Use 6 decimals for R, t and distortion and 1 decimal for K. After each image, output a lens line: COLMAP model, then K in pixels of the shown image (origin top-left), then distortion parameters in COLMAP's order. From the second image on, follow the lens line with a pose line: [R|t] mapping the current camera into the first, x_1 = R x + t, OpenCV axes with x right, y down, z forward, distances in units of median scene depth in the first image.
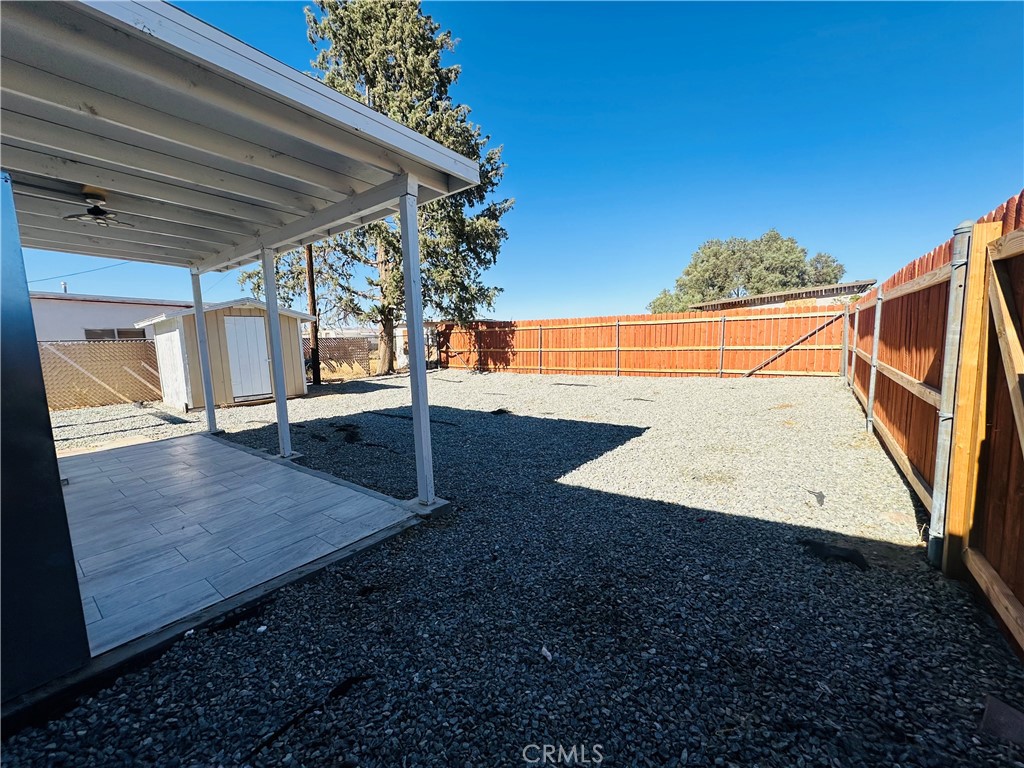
lens RADIAL K [[408.7, 0, 512.0], [0, 408.7, 384.0], [0, 0, 1]] dist [-0.004569, 0.000840]
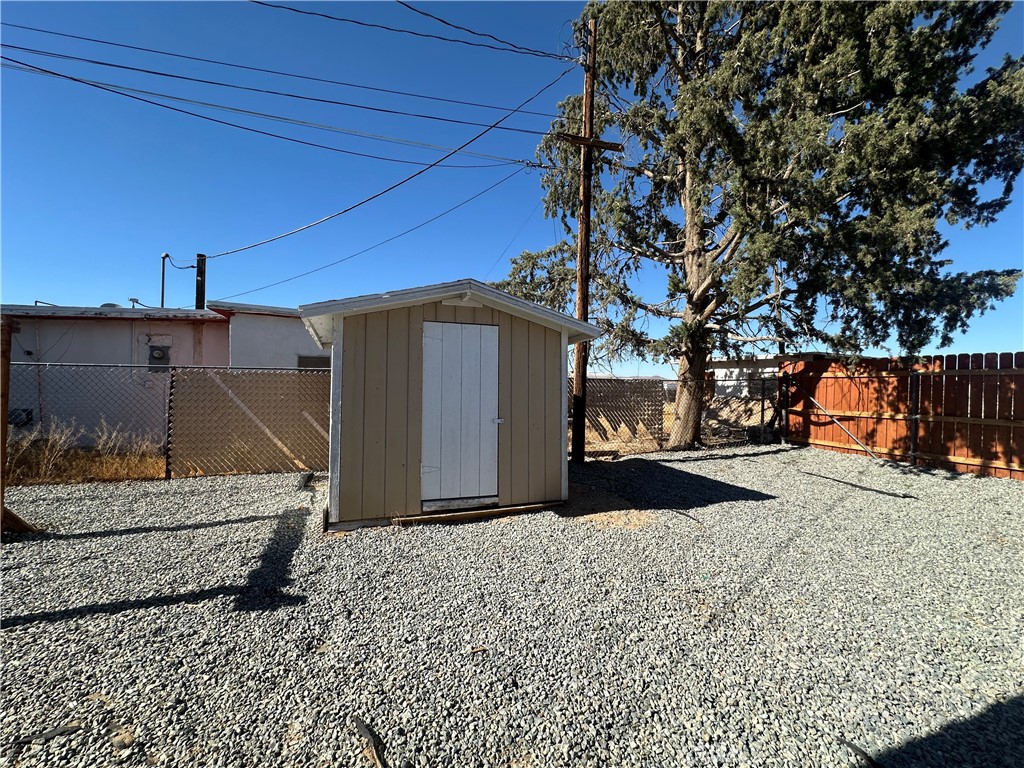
lens RADIAL K [[408.7, 0, 512.0], [0, 408.7, 384.0], [0, 0, 1]] dist [-0.004569, 0.000840]
pose [[0.849221, 0.036999, -0.526739, -0.450915], [-0.096176, 0.991694, -0.085398, -0.079877], [0.519204, 0.123181, 0.845726, 0.804429]]
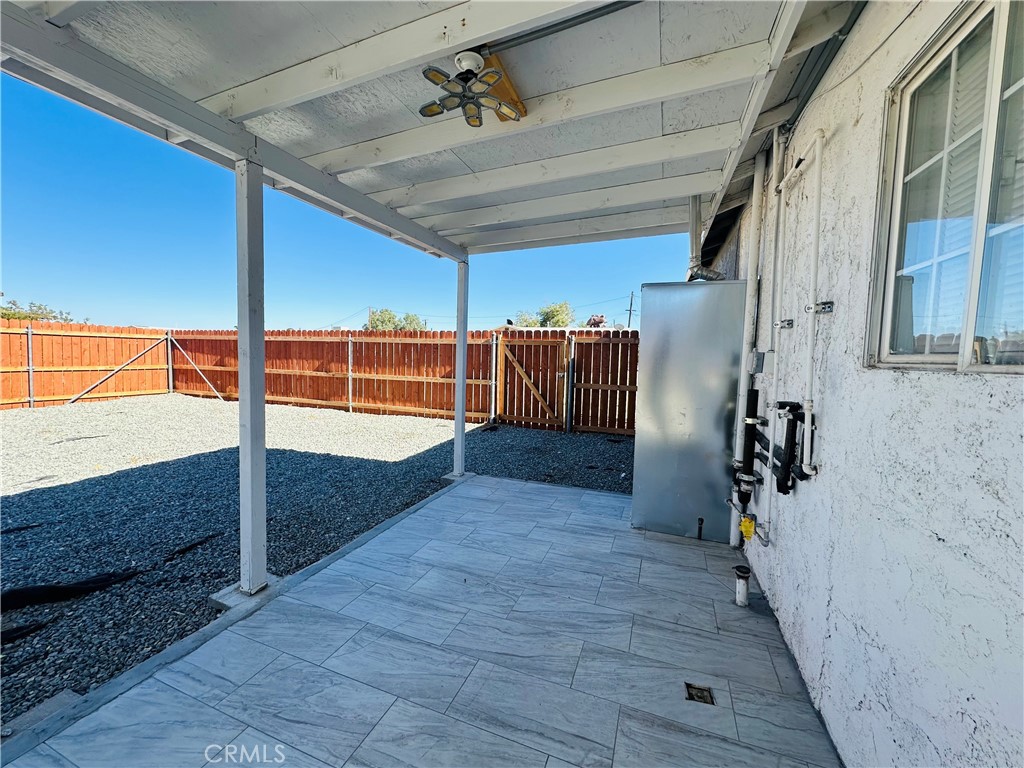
lens RADIAL K [[408.7, 0, 512.0], [0, 408.7, 384.0], [0, 0, 1]] dist [-0.004569, 0.000840]
pose [[-0.290349, -0.041722, 0.956011, -0.673795], [0.094487, 0.992917, 0.072029, -0.043455], [-0.952245, 0.111244, -0.284350, 0.504151]]
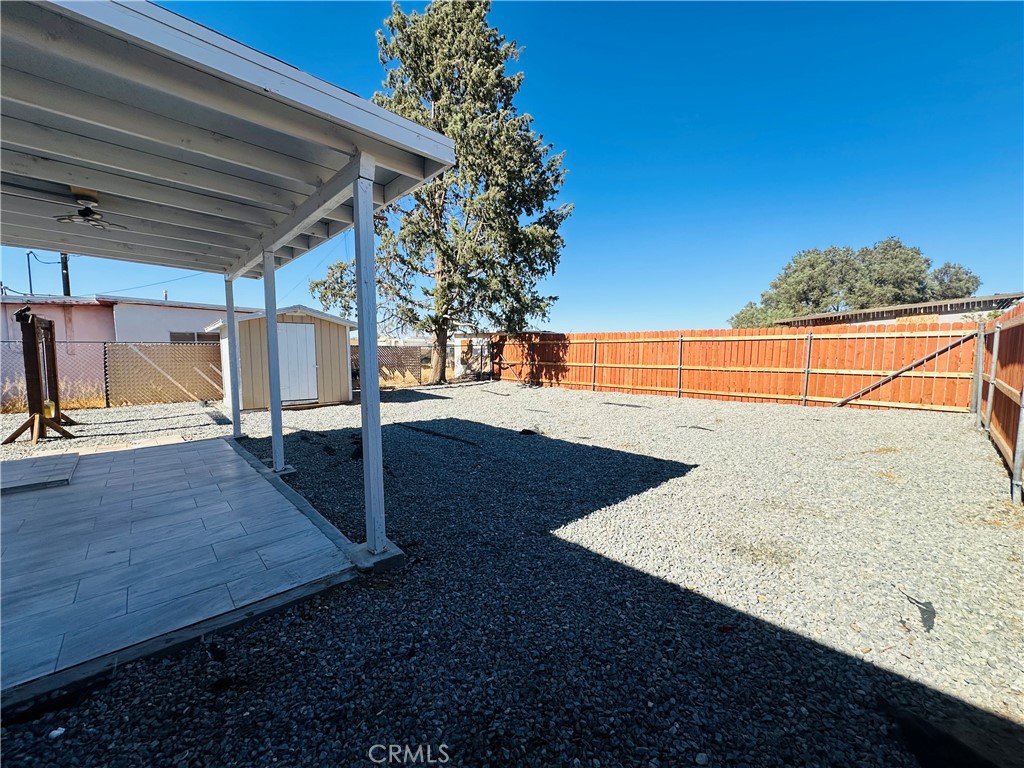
lens RADIAL K [[408.7, 0, 512.0], [0, 408.7, 384.0], [0, 0, 1]] dist [-0.004569, 0.000840]
pose [[0.984977, 0.042922, -0.167265, 0.077665], [-0.047655, 0.998566, -0.024386, -0.015692], [0.165979, 0.031991, 0.985610, 0.094853]]
